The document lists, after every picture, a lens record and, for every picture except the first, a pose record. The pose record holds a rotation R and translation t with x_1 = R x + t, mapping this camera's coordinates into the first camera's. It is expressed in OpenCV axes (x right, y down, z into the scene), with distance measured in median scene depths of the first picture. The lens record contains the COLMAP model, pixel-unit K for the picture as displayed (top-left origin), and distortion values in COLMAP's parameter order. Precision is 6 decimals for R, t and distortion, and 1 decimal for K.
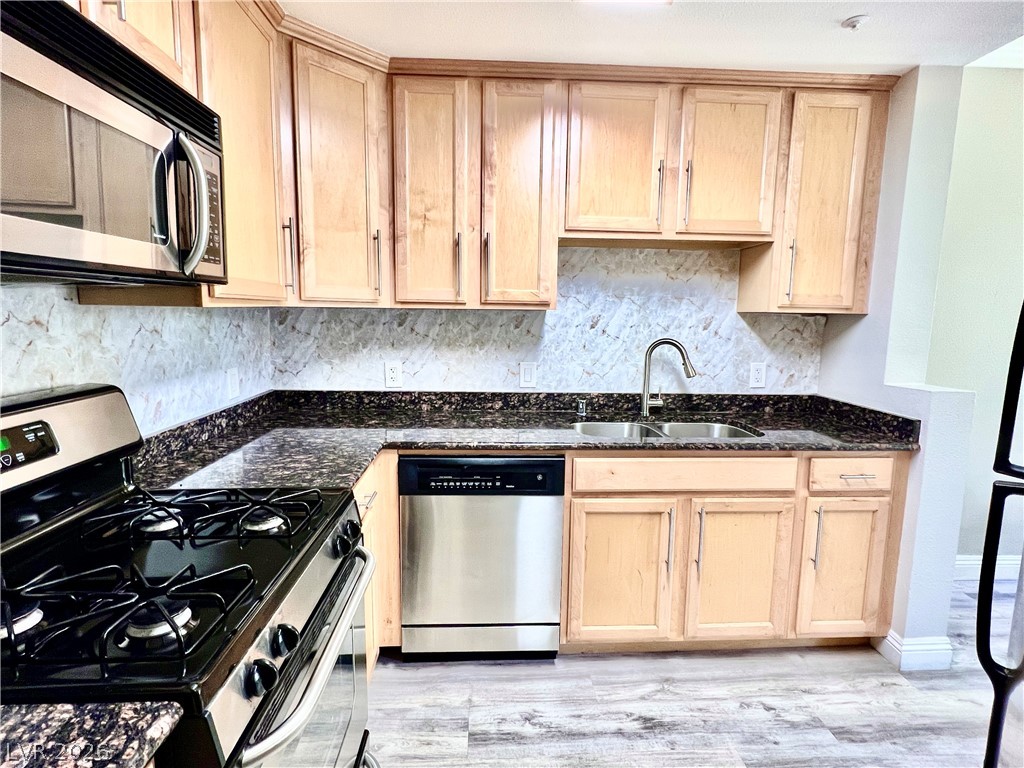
lens RADIAL K [[523.8, 0, 511.7], [0, 523.8, 381.2], [0, 0, 1]] dist [0.002874, -0.000004]
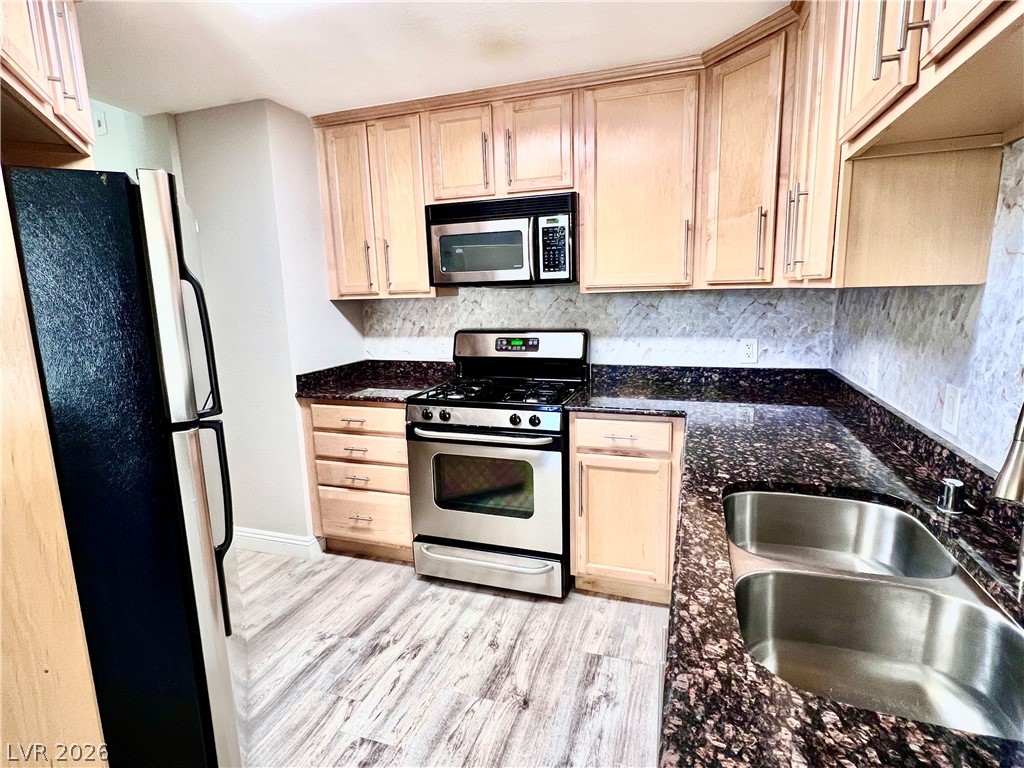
lens RADIAL K [[523.8, 0, 511.0], [0, 523.8, 380.8], [0, 0, 1]] dist [0.002874, -0.000004]
pose [[-0.371311, 0.154683, -0.915533, 0.959916], [-0.102992, 0.973080, 0.206176, -0.147037], [0.922779, 0.170849, -0.345384, 1.098221]]
